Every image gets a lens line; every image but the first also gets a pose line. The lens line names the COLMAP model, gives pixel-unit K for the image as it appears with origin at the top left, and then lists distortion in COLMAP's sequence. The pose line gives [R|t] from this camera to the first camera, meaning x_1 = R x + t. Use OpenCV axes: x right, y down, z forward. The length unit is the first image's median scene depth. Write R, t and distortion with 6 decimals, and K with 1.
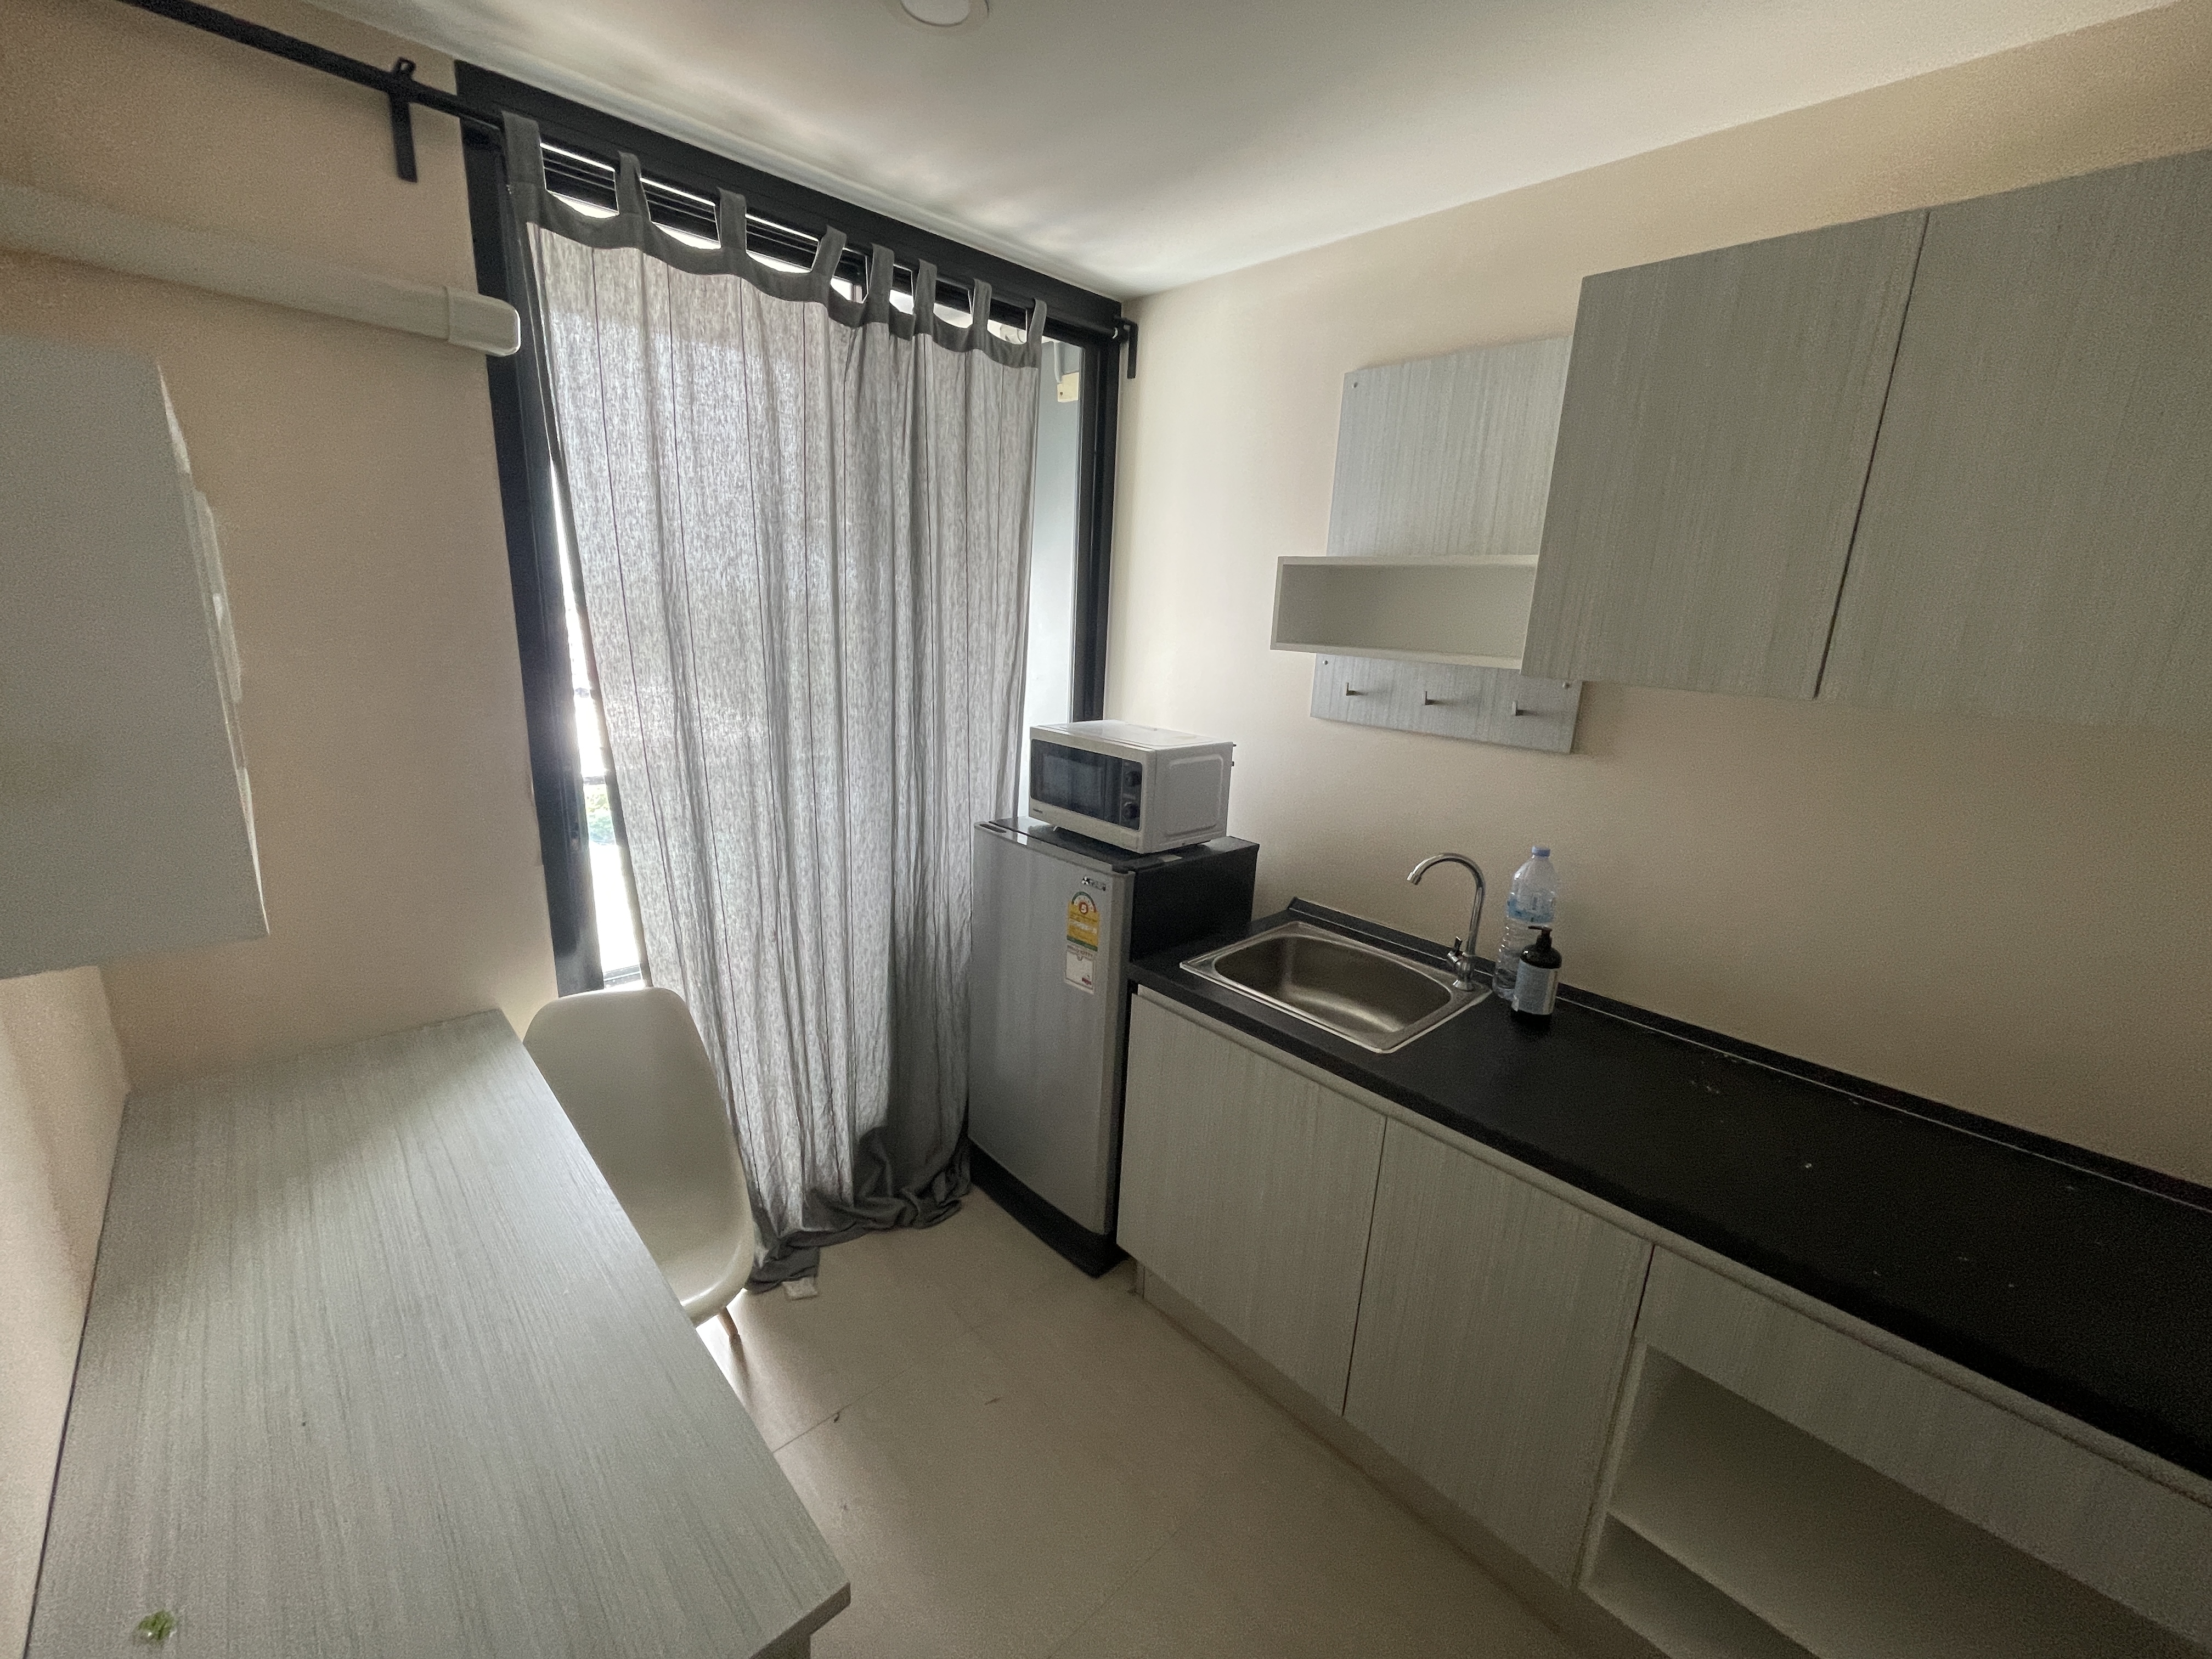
lens RADIAL K [[887.9, 0, 1102.2], [0, 887.9, 833.7], [0, 0, 1]] dist [0.000137, 0.000302]
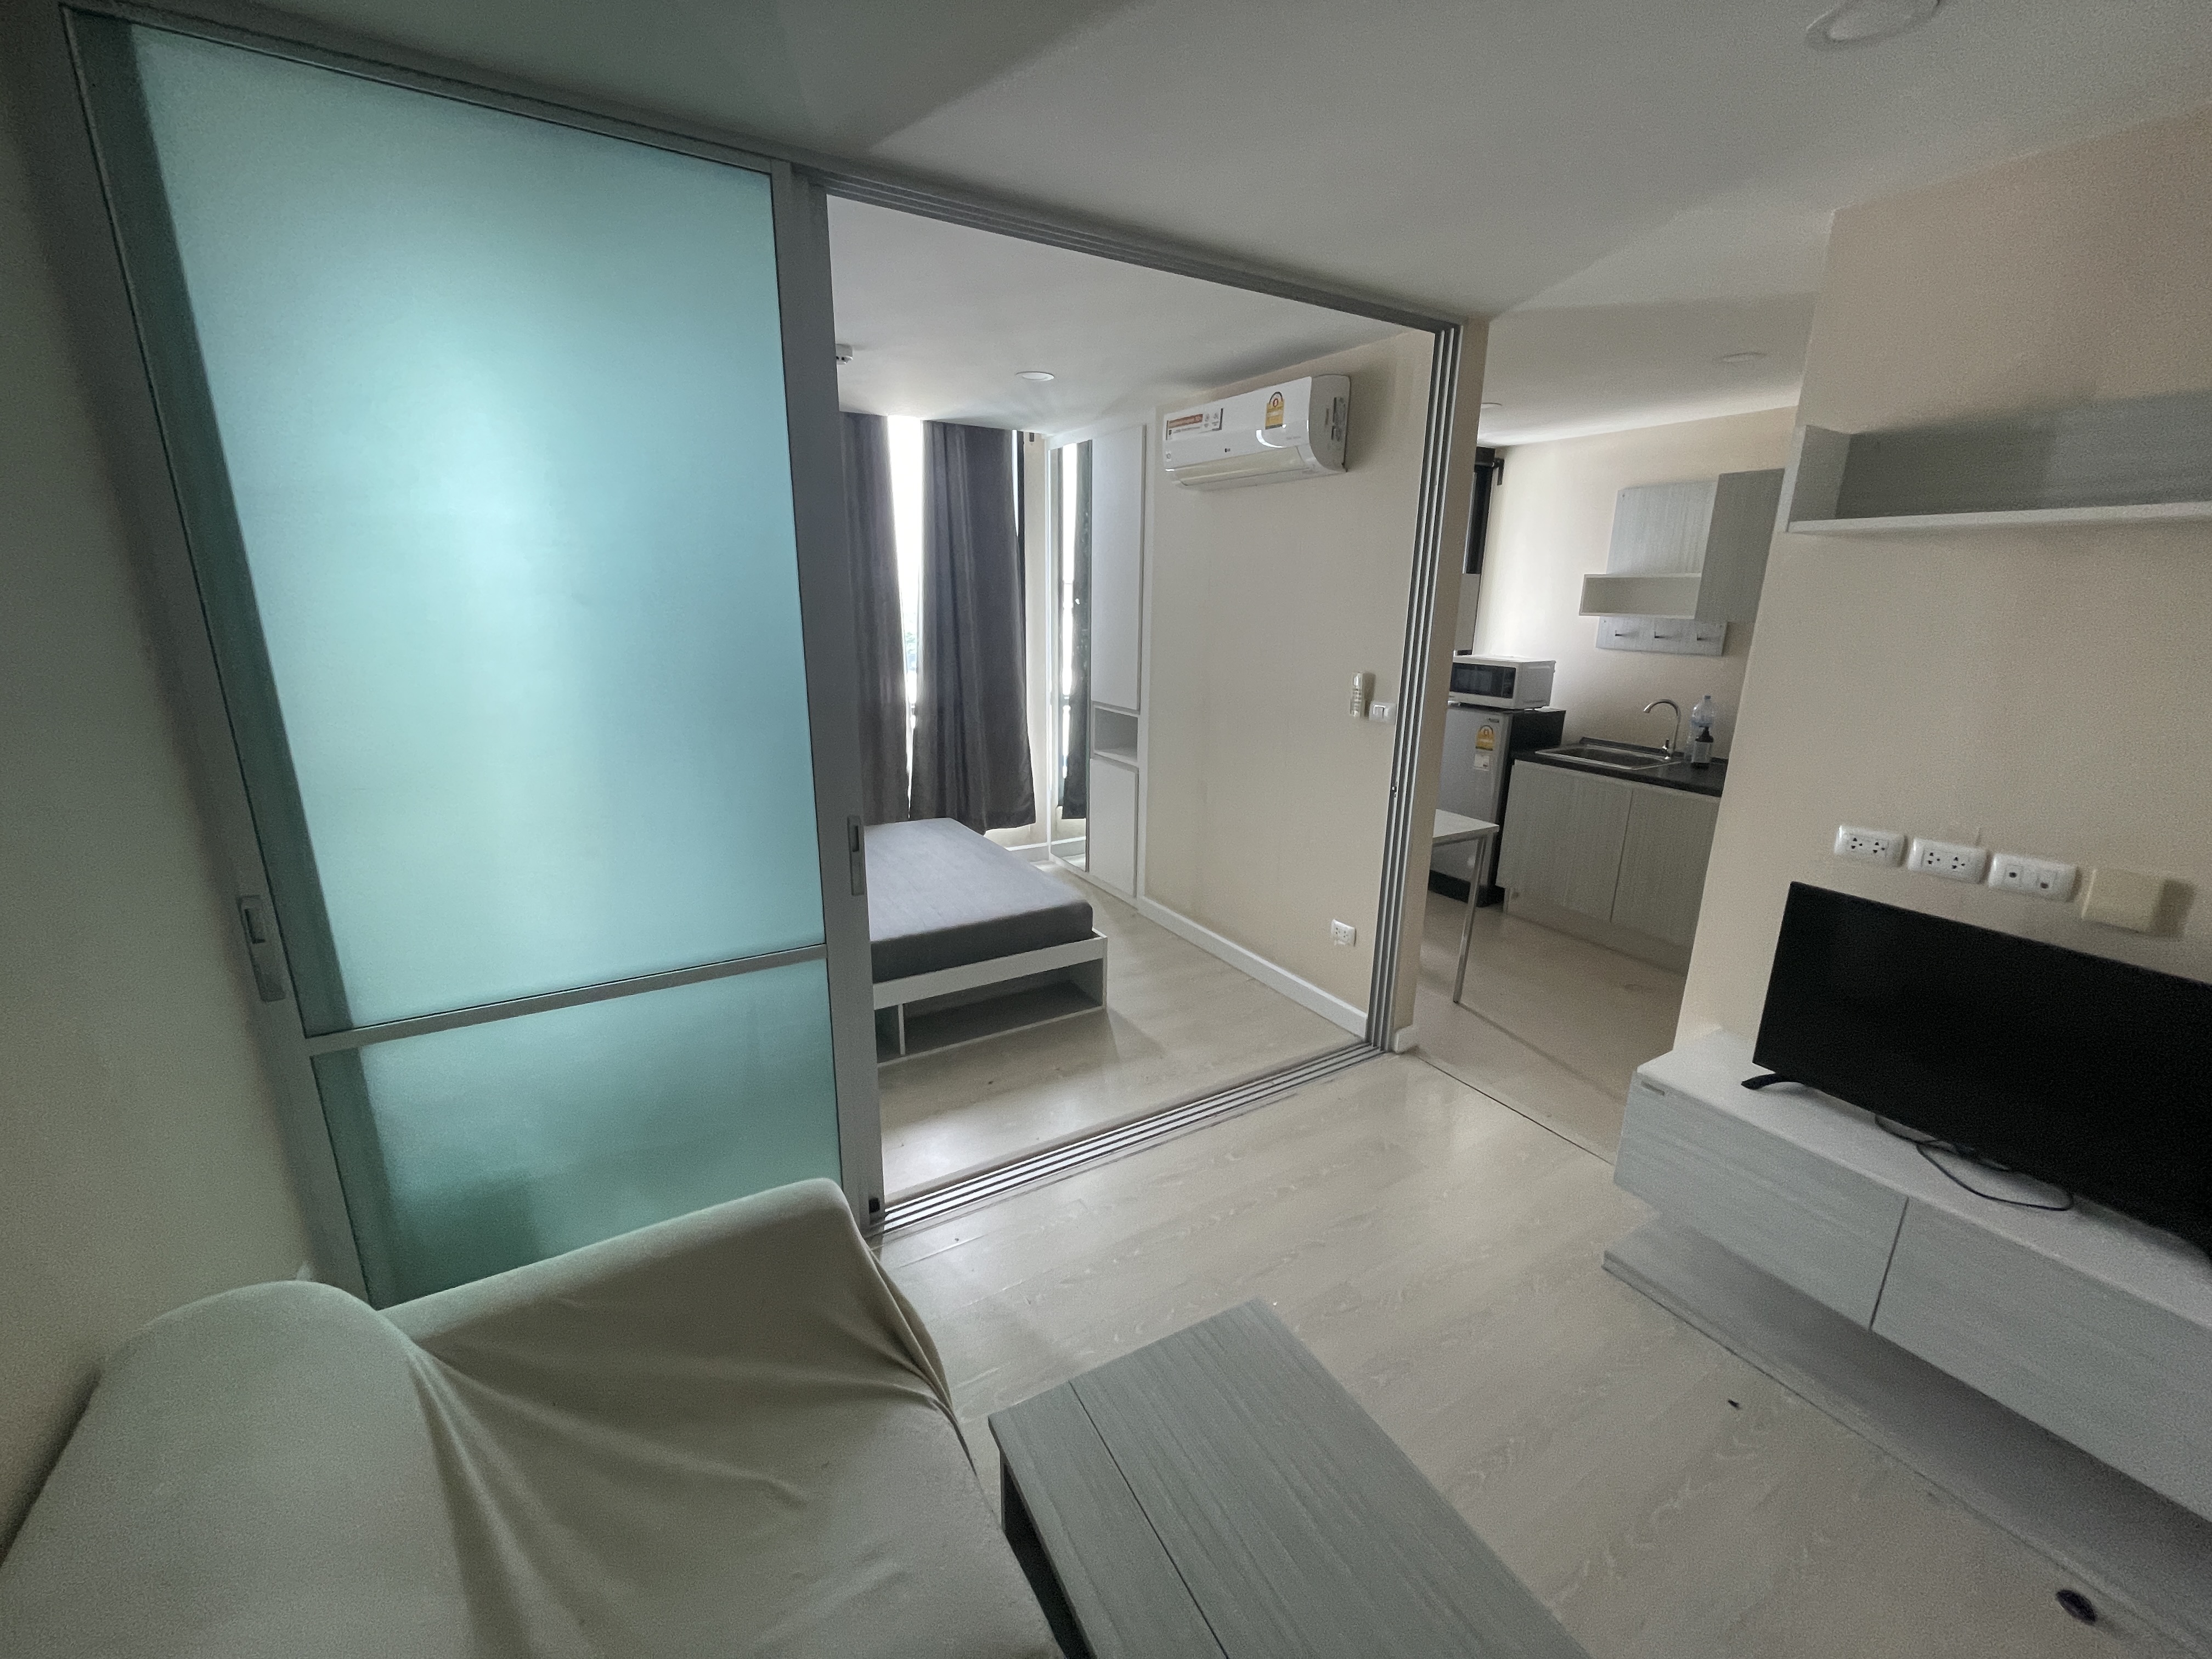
lens RADIAL K [[887.9, 0, 1109.1], [0, 887.9, 826.5], [0, 0, 1]] dist [0.000137, 0.000302]
pose [[0.974651, 0.018297, -0.222980, -0.443398], [-0.017368, 0.999830, 0.006127, 0.323097], [0.223054, -0.002099, 0.974804, -1.412629]]
